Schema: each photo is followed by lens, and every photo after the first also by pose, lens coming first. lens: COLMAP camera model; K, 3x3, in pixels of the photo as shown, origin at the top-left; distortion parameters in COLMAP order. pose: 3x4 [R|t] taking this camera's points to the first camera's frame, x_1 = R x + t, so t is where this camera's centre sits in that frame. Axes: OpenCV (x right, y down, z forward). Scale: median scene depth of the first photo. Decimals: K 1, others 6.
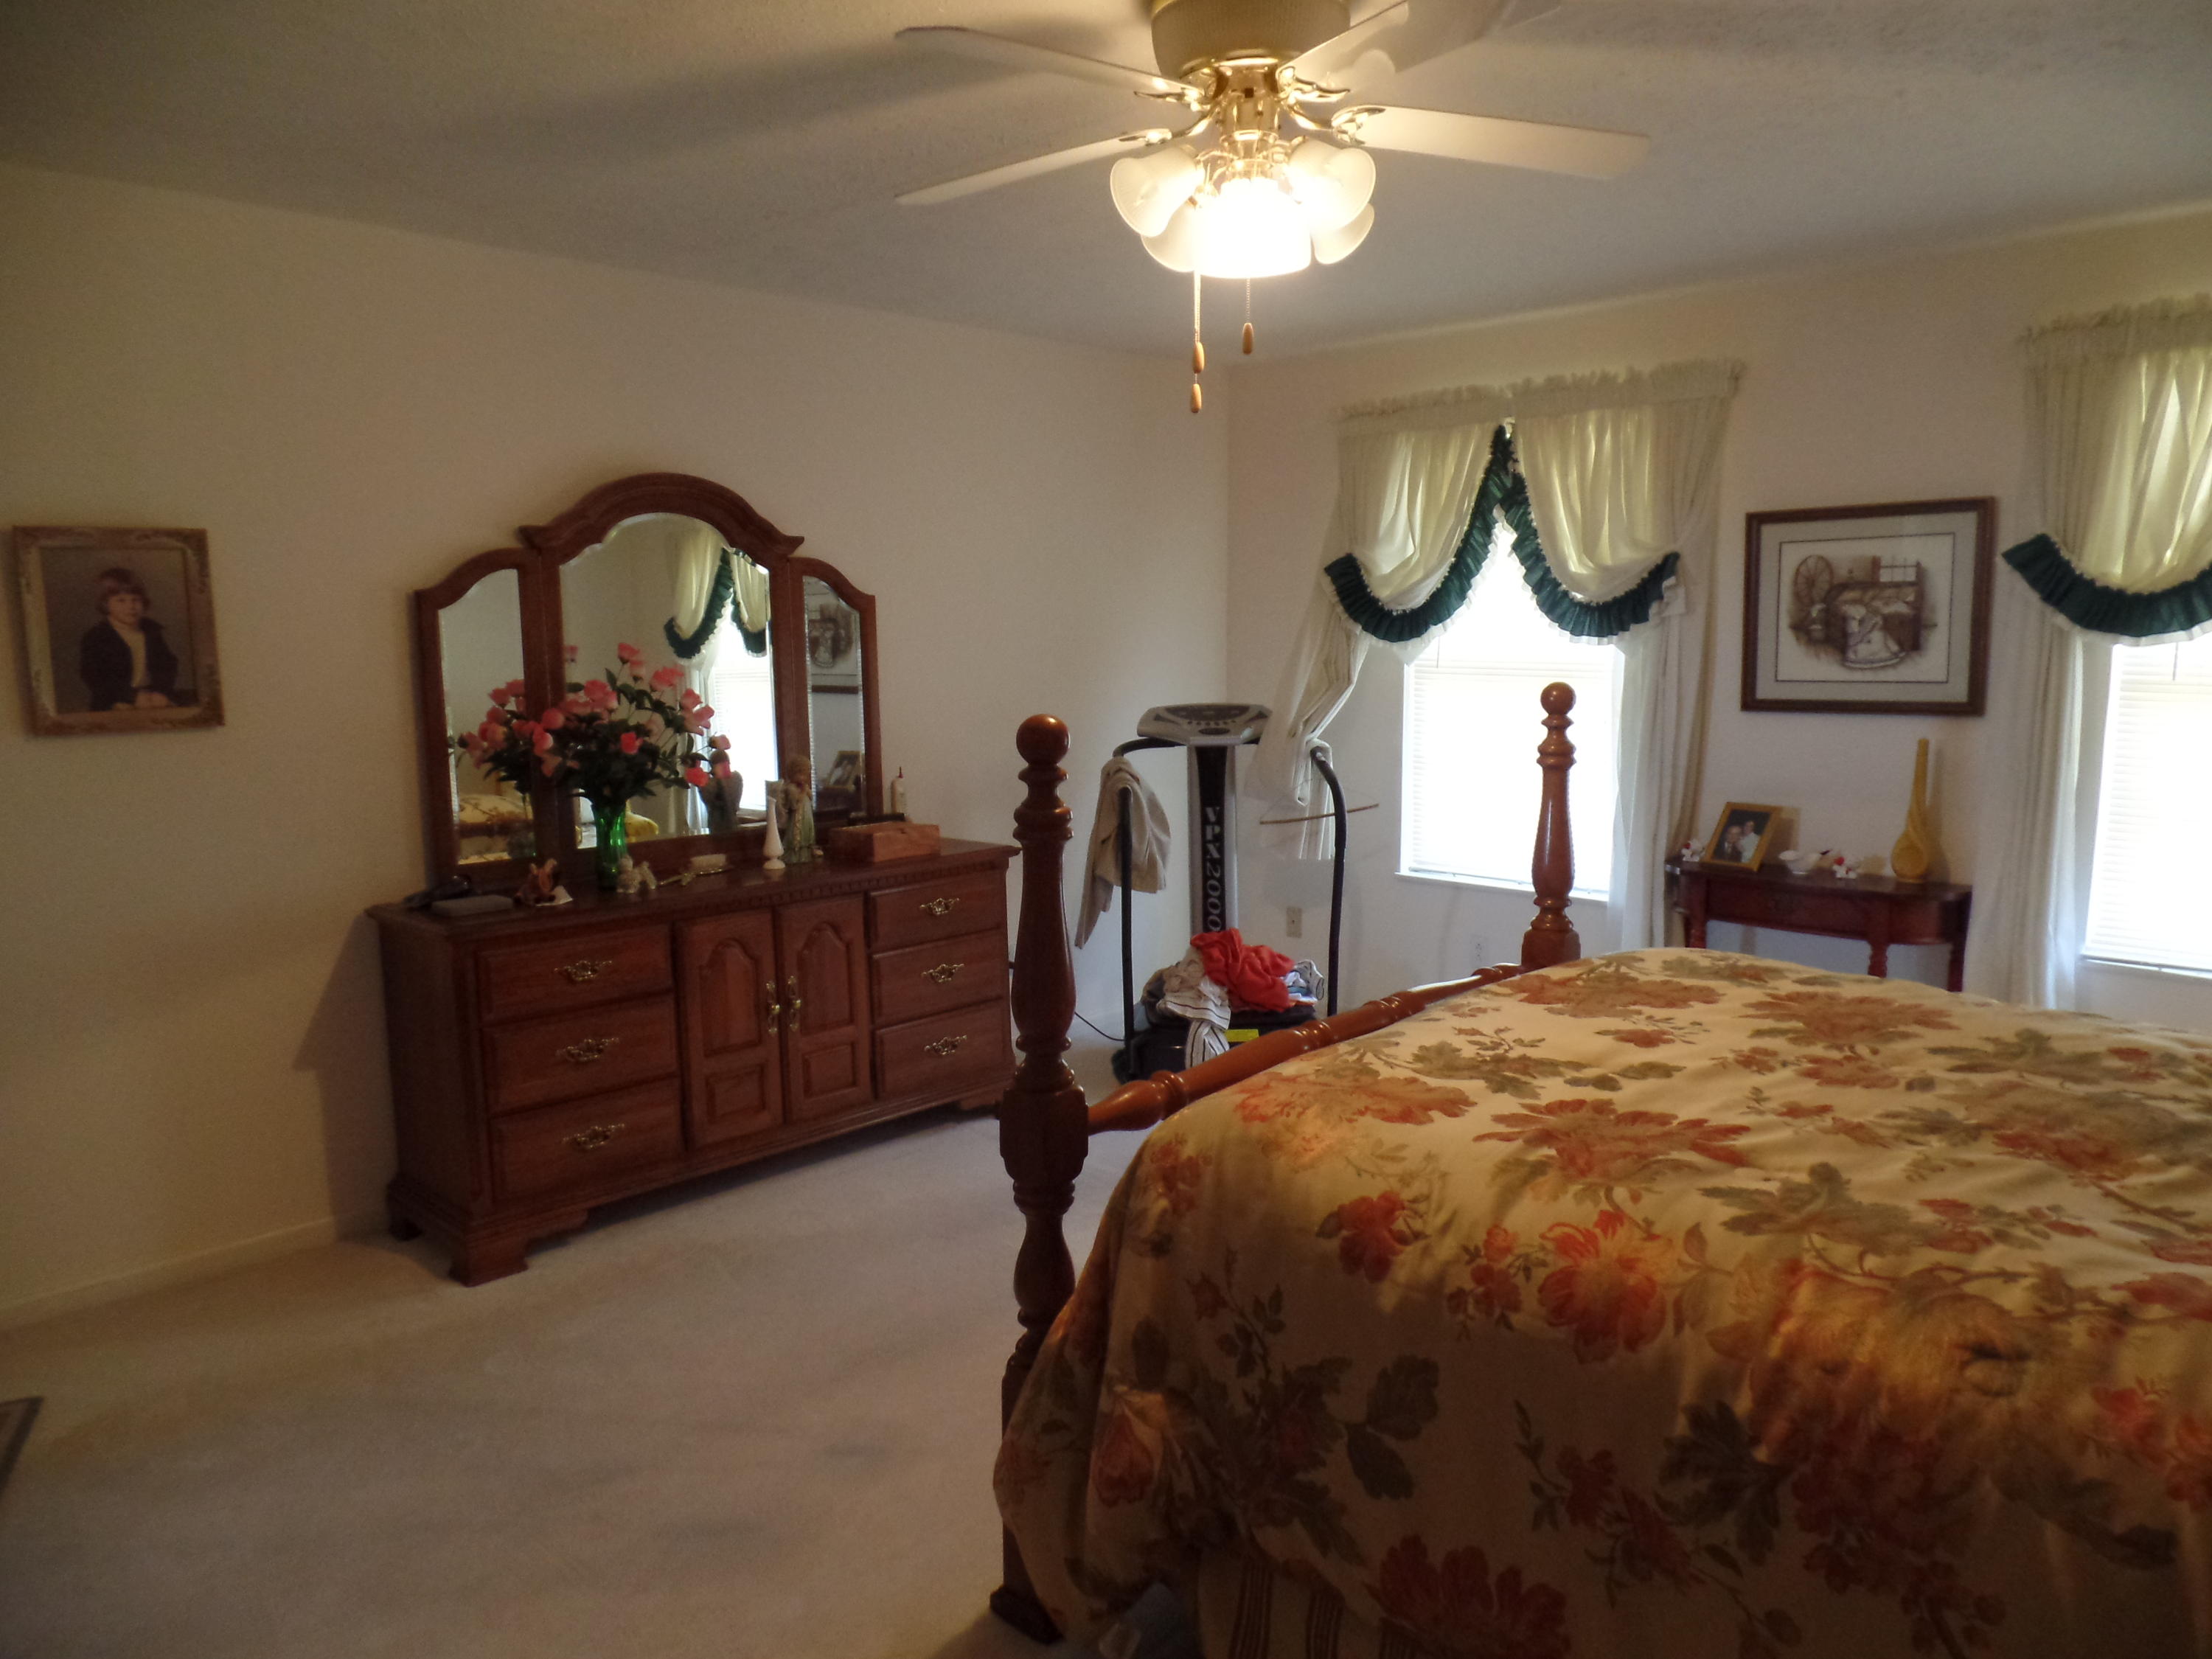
lens RADIAL K [[1534.2, 0, 1122.9], [0, 1534.2, 837.1], [0, 0, 1]] dist [-0.006592, 0.001473]
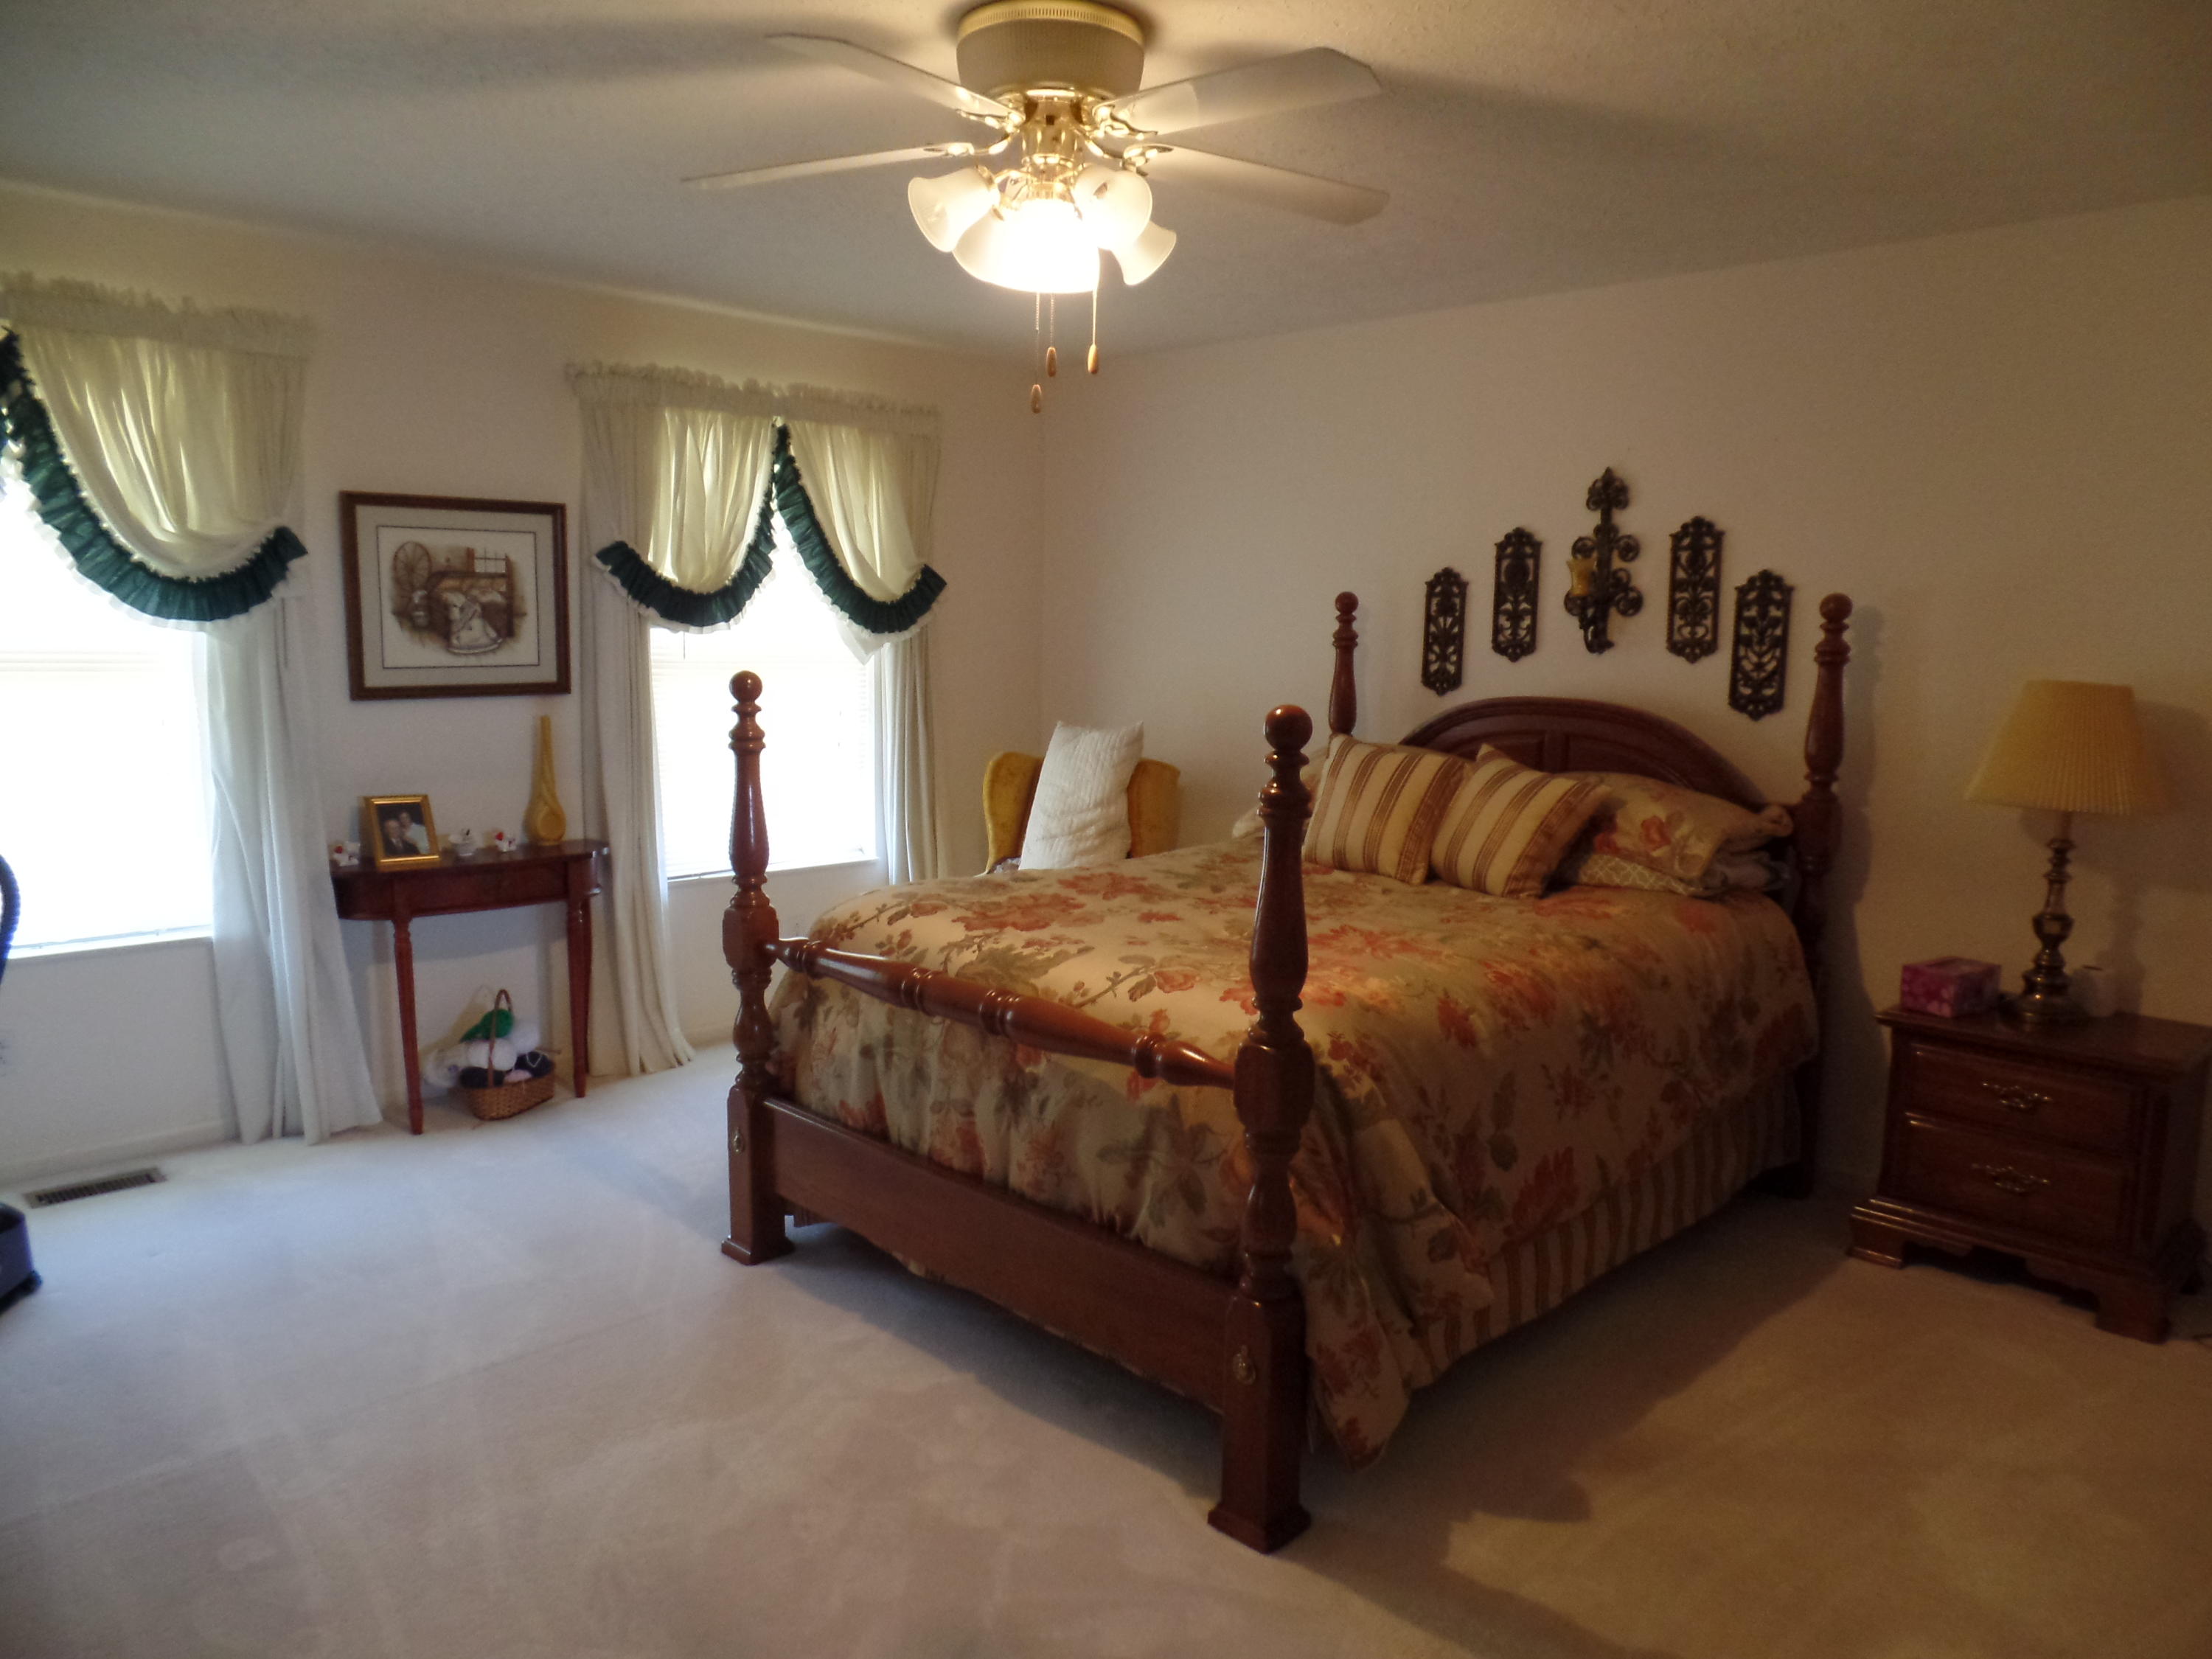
lens RADIAL K [[1534.2, 0, 1122.9], [0, 1534.2, 837.1], [0, 0, 1]] dist [-0.006592, 0.001473]
pose [[0.001140, -0.132665, 0.991160, -0.575664], [0.115625, 0.984531, 0.131644, -0.072796], [-0.993292, 0.114452, 0.016462, 0.551122]]
